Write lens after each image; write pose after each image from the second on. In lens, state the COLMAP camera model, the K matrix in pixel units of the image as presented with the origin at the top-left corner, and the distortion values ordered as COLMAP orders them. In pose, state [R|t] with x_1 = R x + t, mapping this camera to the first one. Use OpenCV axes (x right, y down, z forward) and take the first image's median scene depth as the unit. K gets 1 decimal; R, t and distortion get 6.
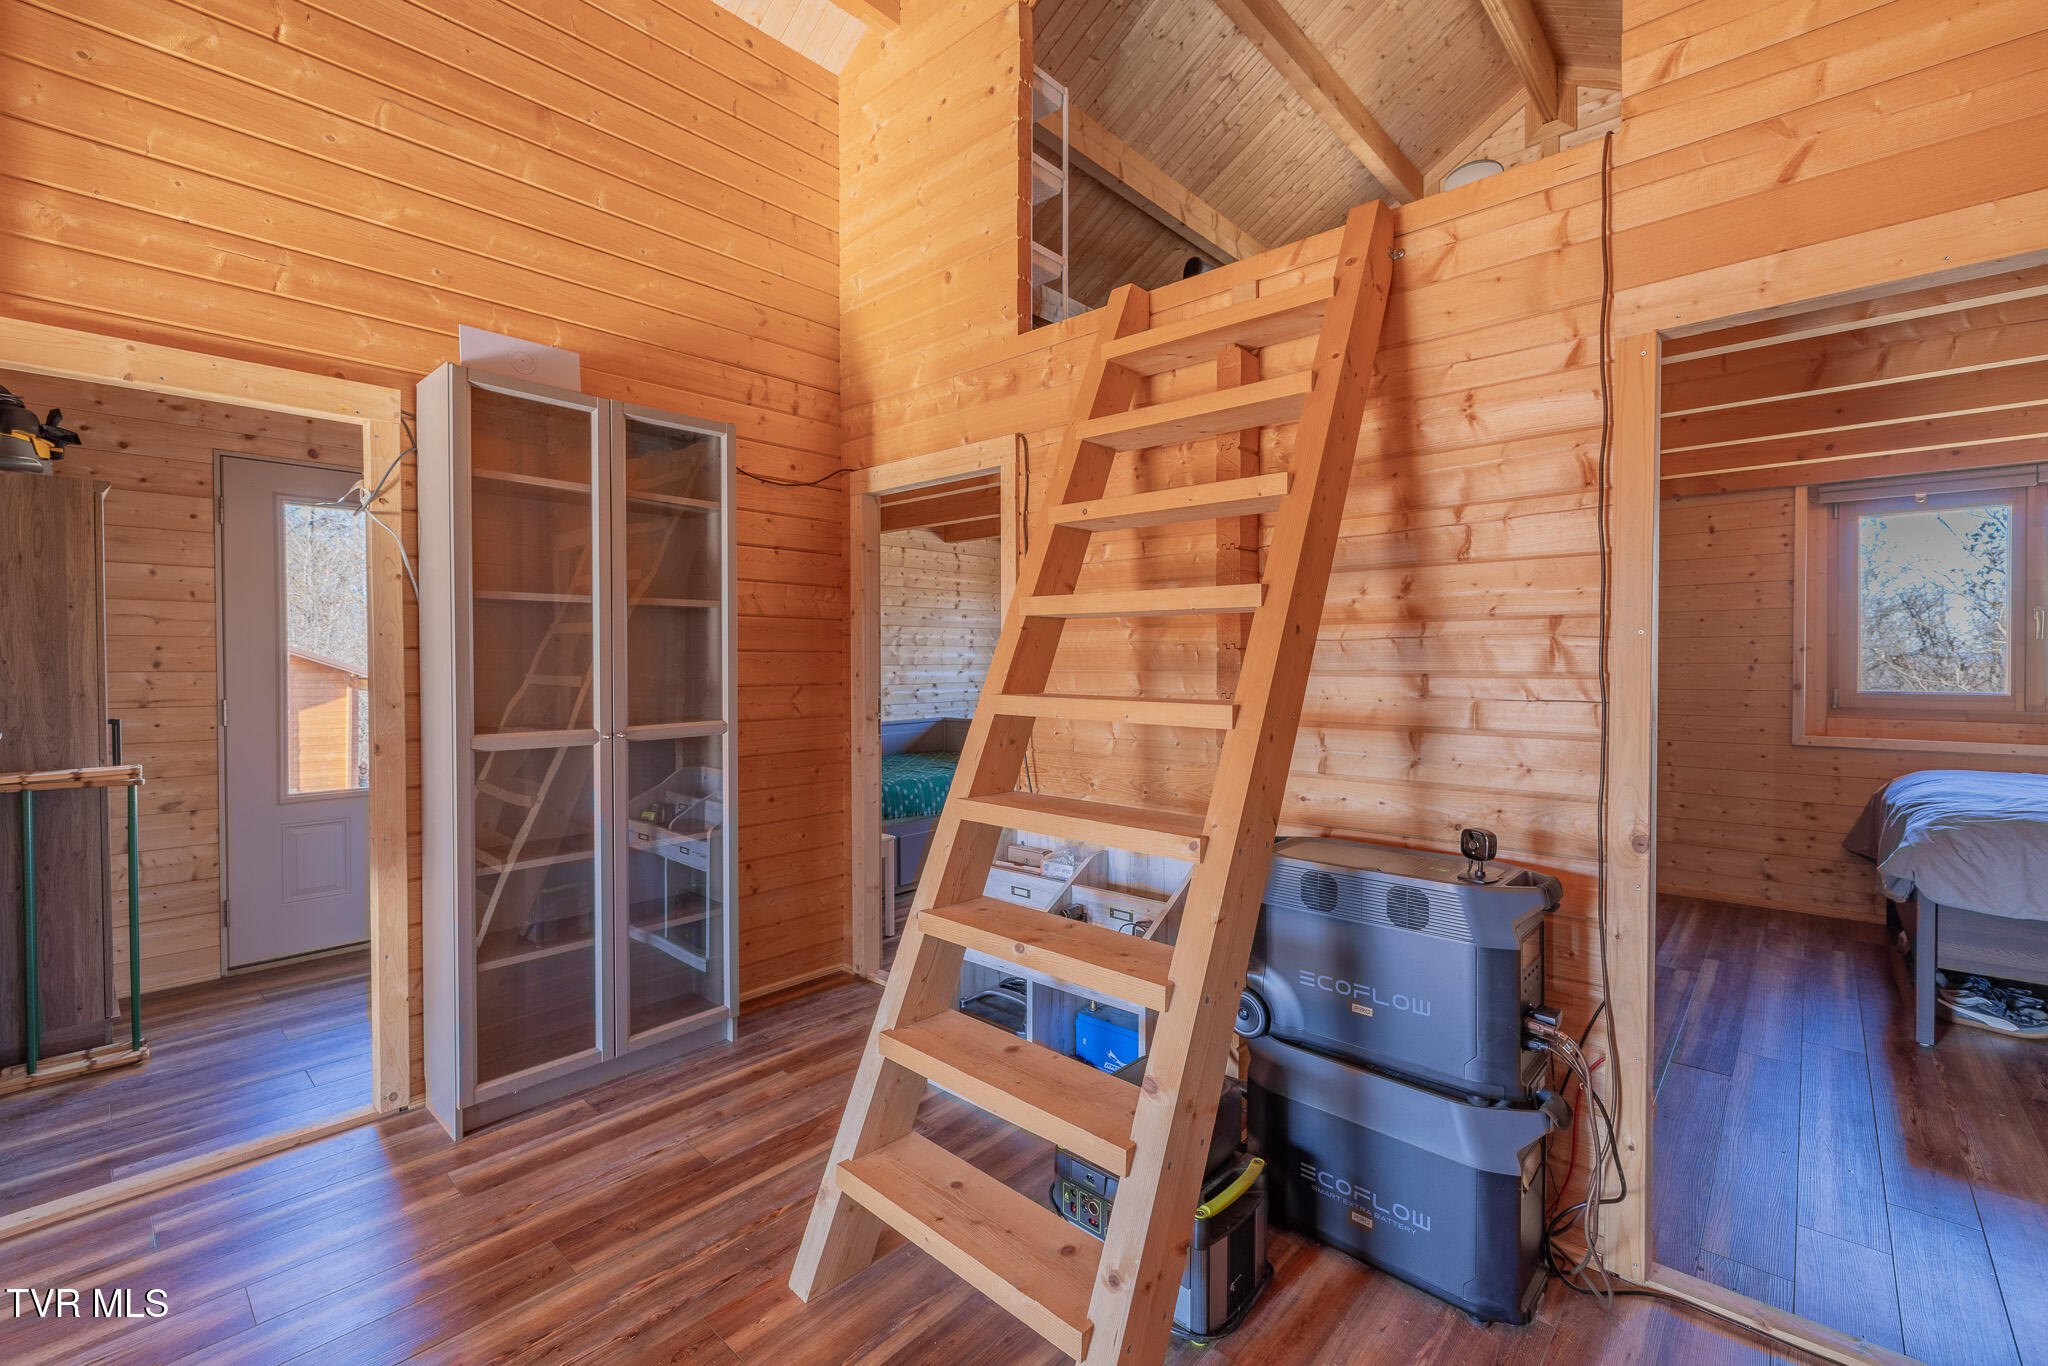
lens RADIAL K [[869.9, 0, 1018.8], [0, 869.9, 668.5], [0, 0, 1]] dist [0.000207, 0.000304]
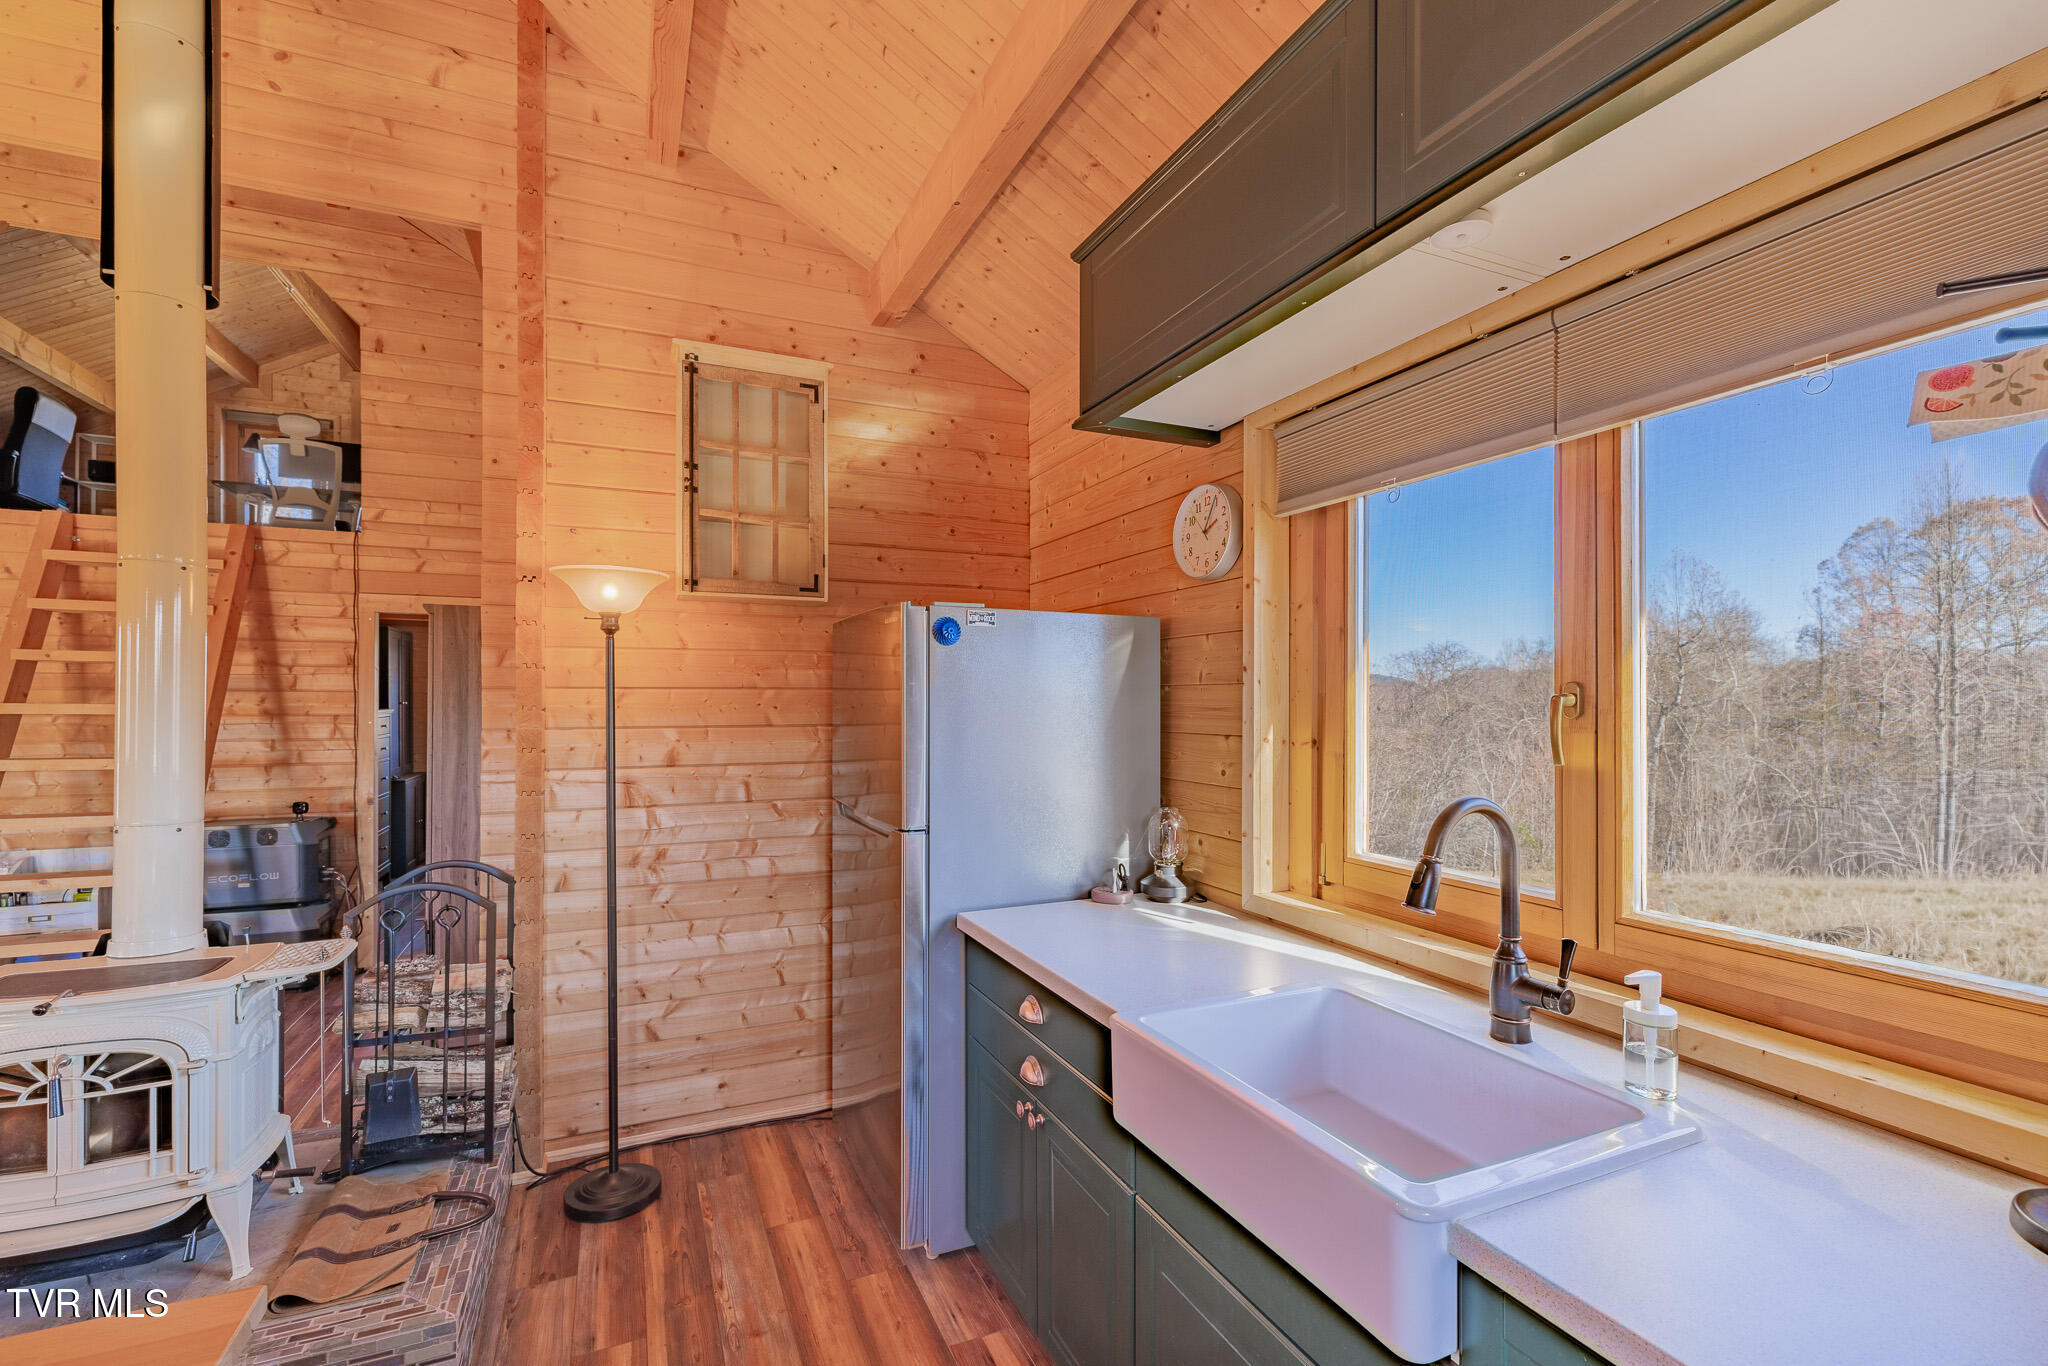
lens RADIAL K [[874.8, 0, 1021.6], [0, 874.8, 707.2], [0, 0, 1]] dist [-0.001558, -0.000058]
pose [[0.394975, -0.001244, 0.918691, -0.608863], [0.007383, 0.999971, -0.001820, -0.043627], [-0.918662, 0.007501, 0.394973, -1.204010]]
